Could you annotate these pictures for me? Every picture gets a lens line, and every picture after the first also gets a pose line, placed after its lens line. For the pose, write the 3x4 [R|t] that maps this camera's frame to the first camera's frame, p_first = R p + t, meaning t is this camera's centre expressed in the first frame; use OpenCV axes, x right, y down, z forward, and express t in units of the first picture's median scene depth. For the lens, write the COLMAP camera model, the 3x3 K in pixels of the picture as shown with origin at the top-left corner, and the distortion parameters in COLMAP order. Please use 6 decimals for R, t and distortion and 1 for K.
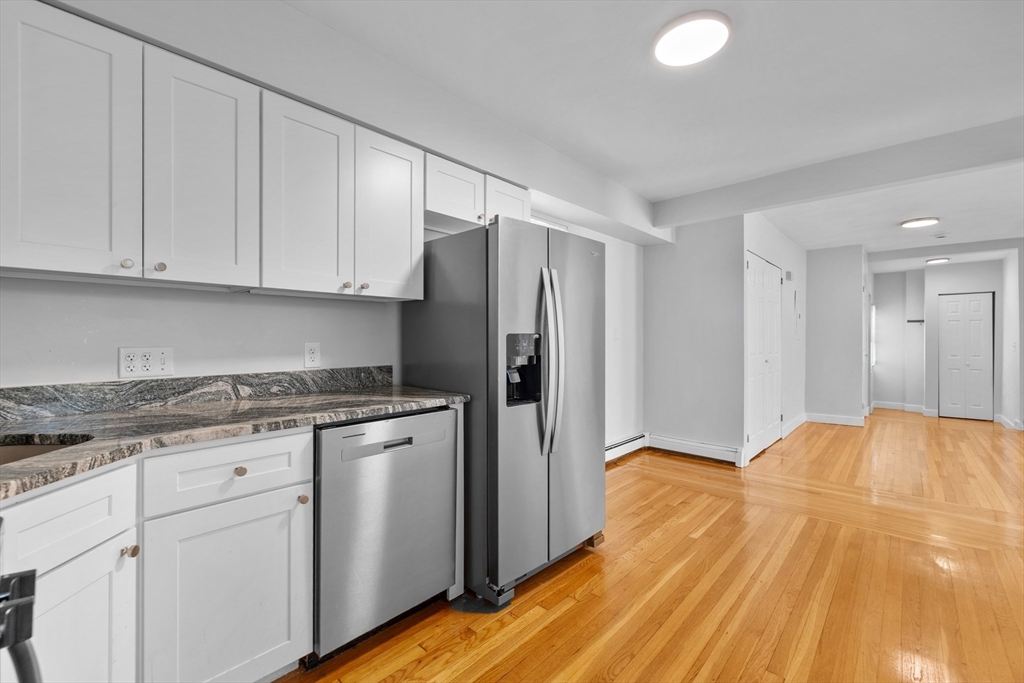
lens RADIAL K [[431.5, 0, 509.7], [0, 431.5, 338.9], [0, 0, 1]] dist [-0.001668, -0.000093]
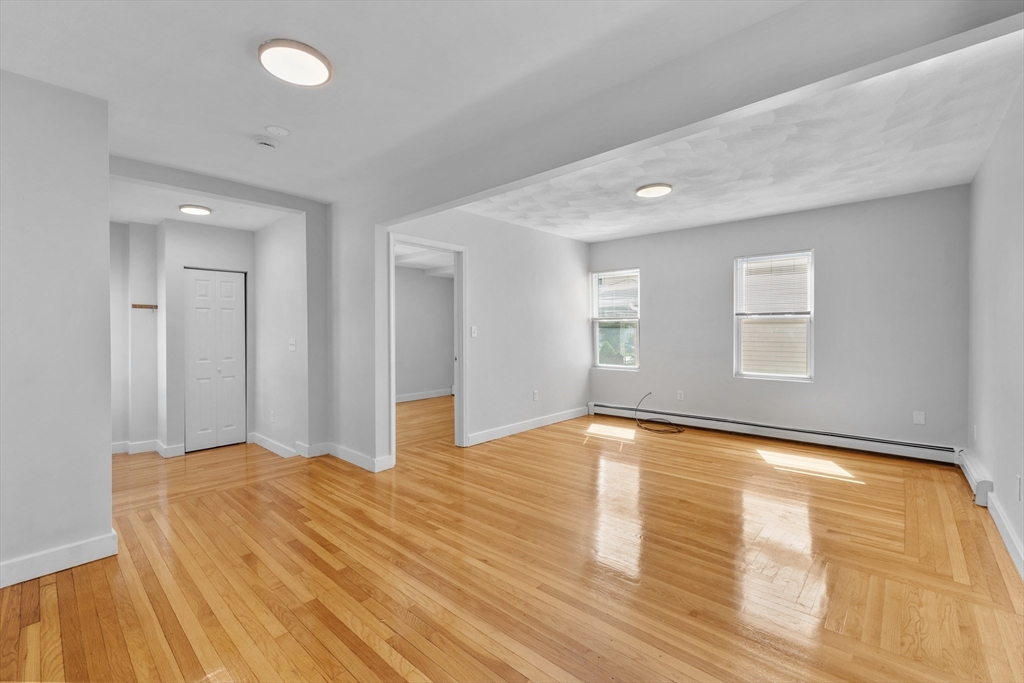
lens RADIAL K [[431.5, 0, 504.9], [0, 431.5, 334.0], [0, 0, 1]] dist [-0.001668, -0.000093]
pose [[0.017275, -0.004067, 0.999843, 0.344951], [0.003080, 0.999987, 0.004015, -0.002049], [-0.999846, 0.003010, 0.017287, 0.493429]]
